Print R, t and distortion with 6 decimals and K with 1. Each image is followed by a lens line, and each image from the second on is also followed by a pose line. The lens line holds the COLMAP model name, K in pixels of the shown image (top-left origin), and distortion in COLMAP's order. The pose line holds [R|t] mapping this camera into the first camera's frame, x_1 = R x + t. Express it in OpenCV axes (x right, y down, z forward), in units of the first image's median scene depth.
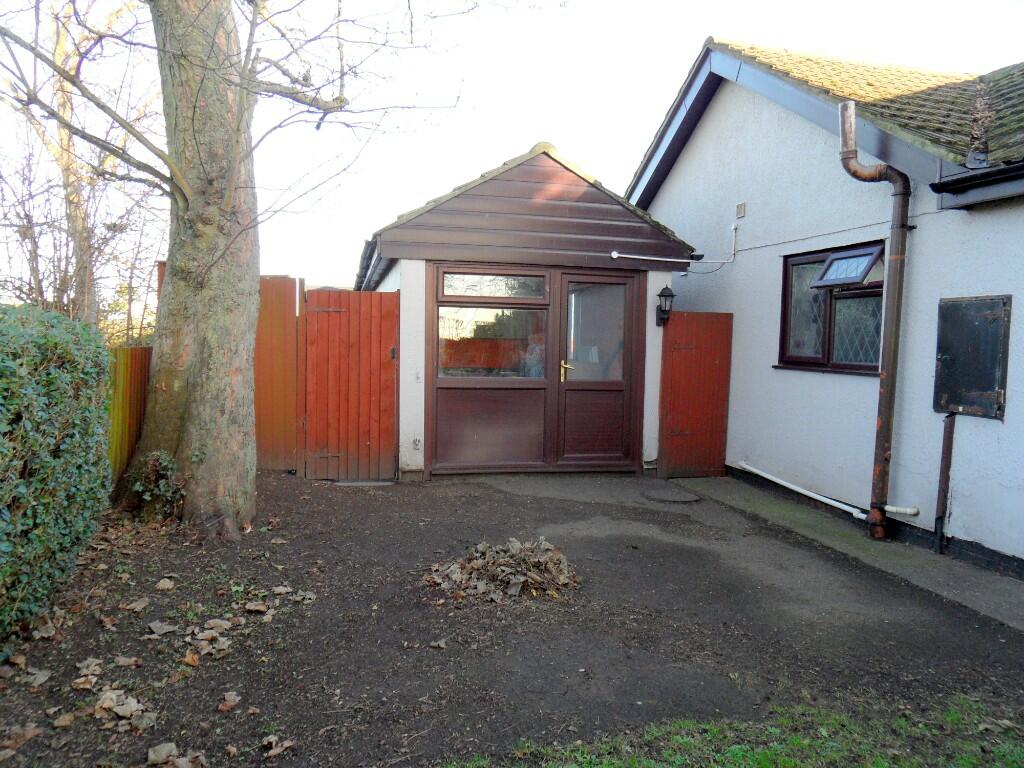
lens RADIAL K [[790.6, 0, 512.0], [0, 790.6, 384.0], [0, 0, 1]] dist [0.003314, -0.002232]
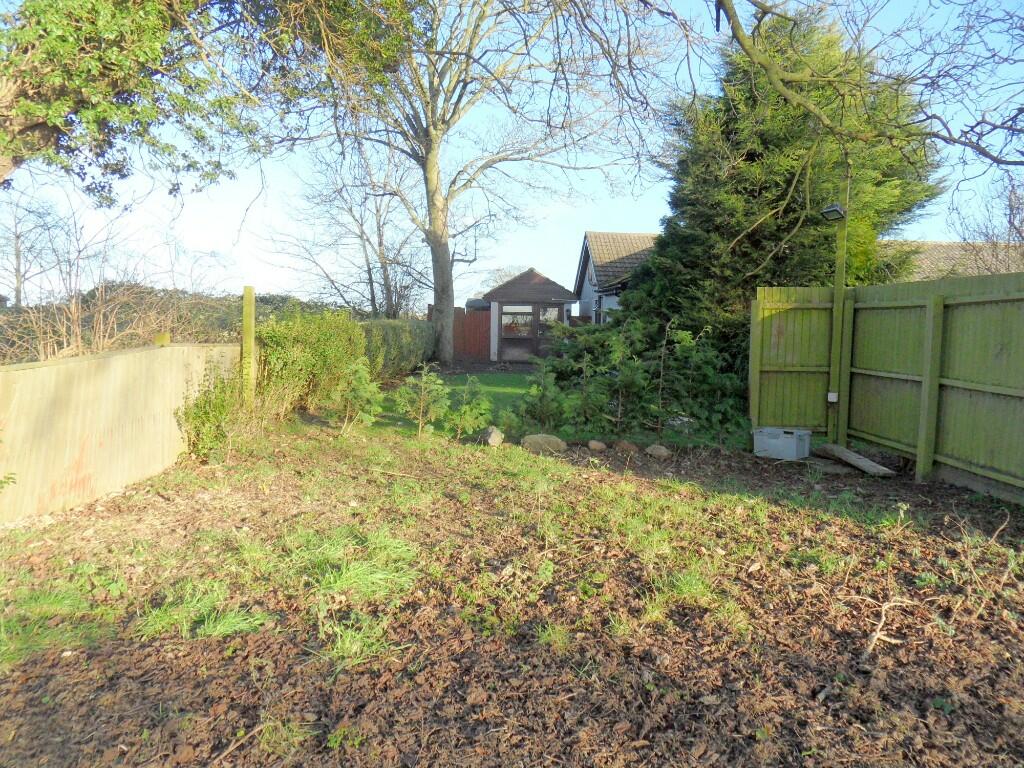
lens RADIAL K [[790.6, 0, 512.0], [0, 790.6, 384.0], [0, 0, 1]] dist [0.003314, -0.002232]
pose [[0.977395, 0.016214, -0.210799, 0.717891], [-0.011440, 0.999650, 0.023848, 0.129428], [0.211112, -0.020897, 0.977238, -2.503963]]
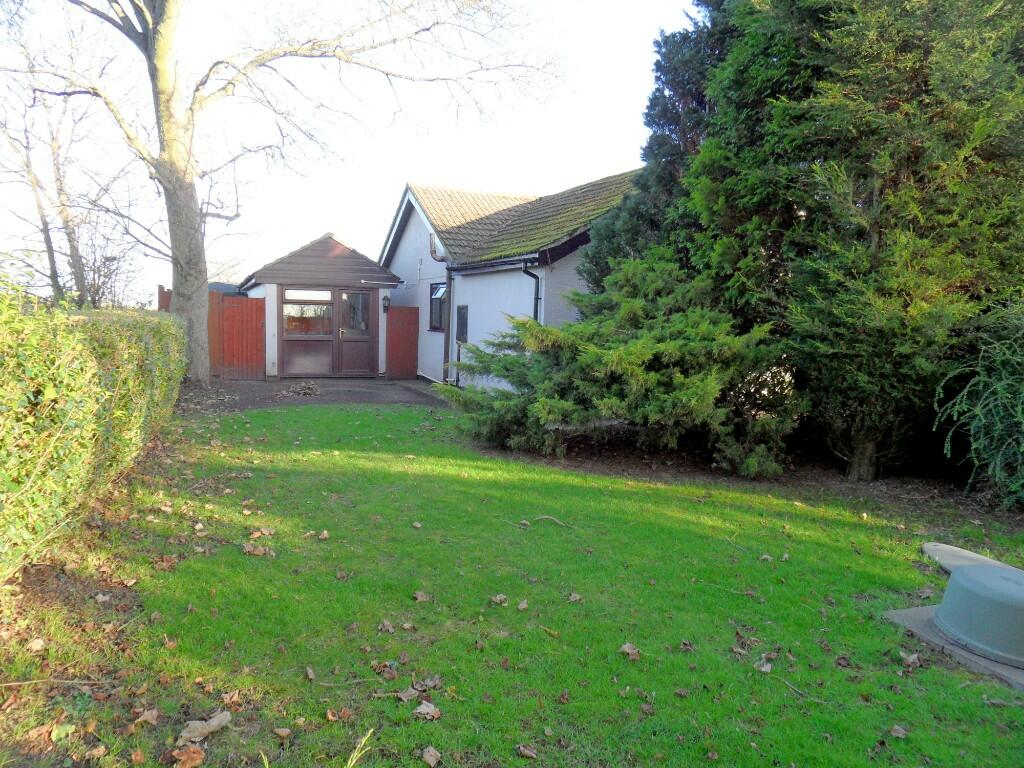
lens RADIAL K [[790.6, 0, 512.0], [0, 790.6, 384.0], [0, 0, 1]] dist [0.003314, -0.002232]
pose [[0.988523, -0.008734, 0.150819, 0.218767], [0.003875, 0.999465, 0.032484, 0.062851], [-0.151022, -0.031527, 0.988028, -1.389174]]
